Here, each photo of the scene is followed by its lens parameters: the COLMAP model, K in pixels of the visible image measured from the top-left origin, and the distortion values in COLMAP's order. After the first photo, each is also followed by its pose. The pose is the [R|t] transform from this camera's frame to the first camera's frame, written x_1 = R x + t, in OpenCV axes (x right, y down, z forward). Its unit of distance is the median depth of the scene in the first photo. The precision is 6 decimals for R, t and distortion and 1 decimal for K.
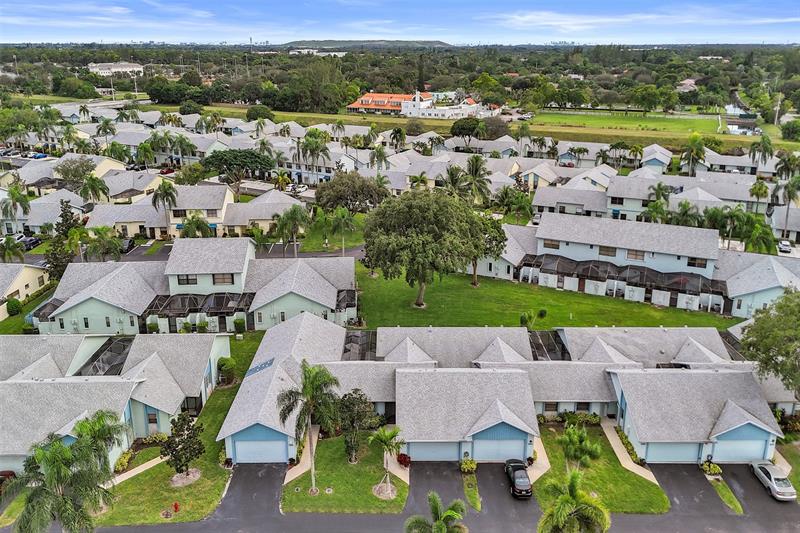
lens RADIAL K [[573.5, 0, 394.2], [0, 573.5, 266.4], [0, 0, 1]] dist [0.093368, -0.088685]
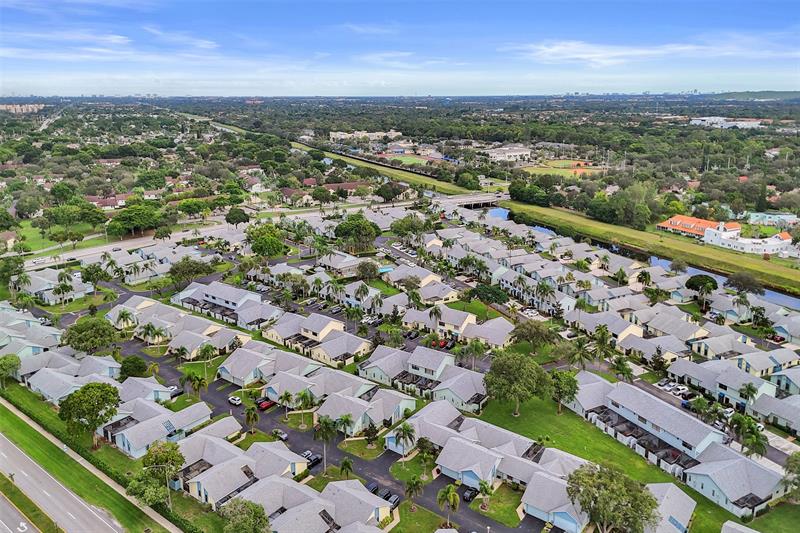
lens RADIAL K [[564.2, 0, 396.1], [0, 564.2, 254.9], [0, 0, 1]] dist [0.089785, -0.078700]
pose [[0.791116, 0.153814, -0.592011, 0.805310], [-0.211178, 0.977036, -0.028350, -0.324512], [0.574056, 0.147448, 0.805431, -0.849468]]
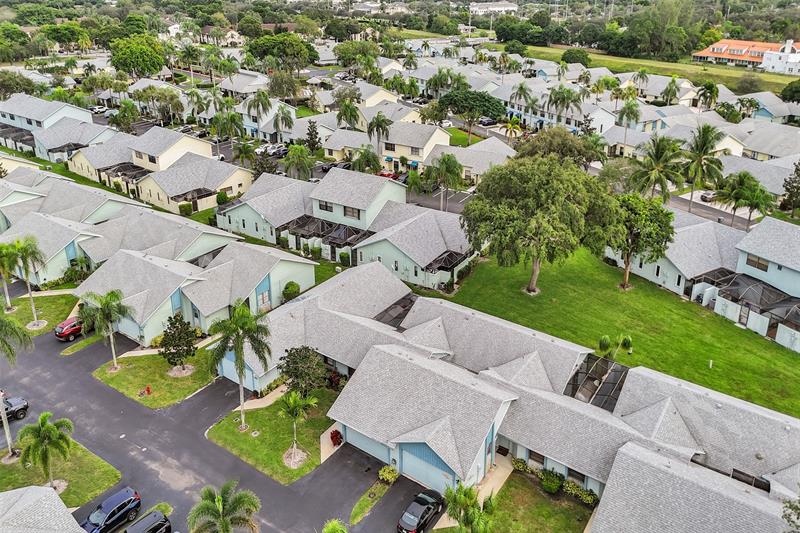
lens RADIAL K [[564.2, 0, 396.1], [0, 564.2, 254.9], [0, 0, 1]] dist [0.089785, -0.078700]
pose [[0.816681, 0.249191, -0.520515, 0.328501], [-0.208320, 0.968449, 0.136782, -0.062070], [0.538177, -0.003274, 0.842825, 0.186696]]
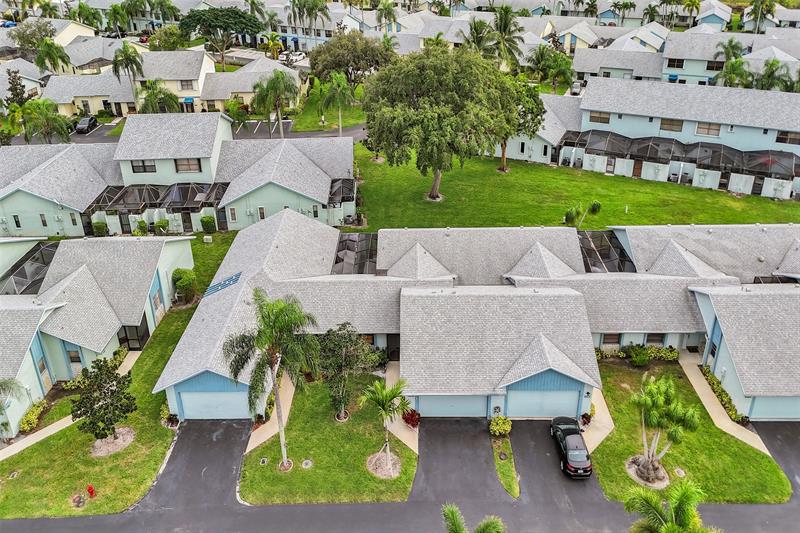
lens RADIAL K [[569.9, 0, 398.0], [0, 569.9, 241.2], [0, 0, 1]] dist [0.080611, -0.068030]
pose [[0.999717, -0.005851, -0.023070, 0.012005], [0.009494, 0.986887, 0.161136, -0.000569], [0.021825, -0.161309, 0.986663, 0.212717]]
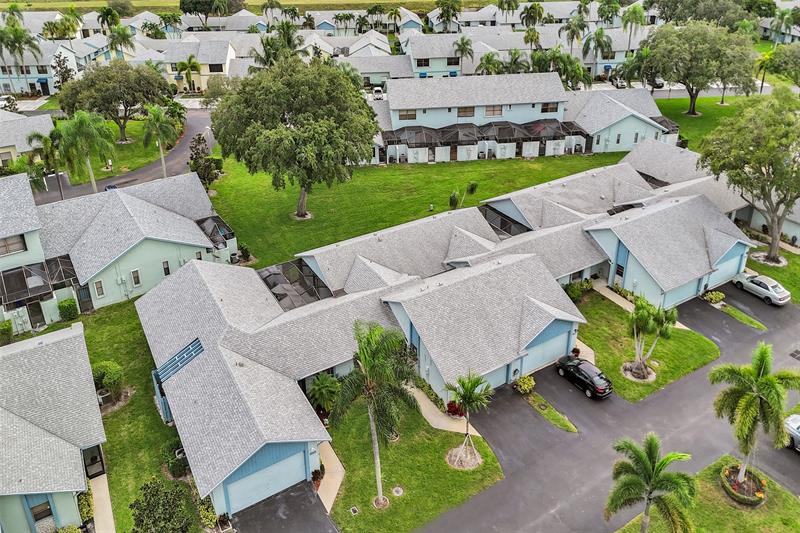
lens RADIAL K [[564.2, 0, 396.1], [0, 564.2, 254.9], [0, 0, 1]] dist [0.089785, -0.078700]
pose [[0.861306, -0.265664, 0.433098, -0.210176], [0.192322, 0.959454, 0.206061, -0.017527], [-0.470281, -0.094188, 0.877476, 0.265699]]
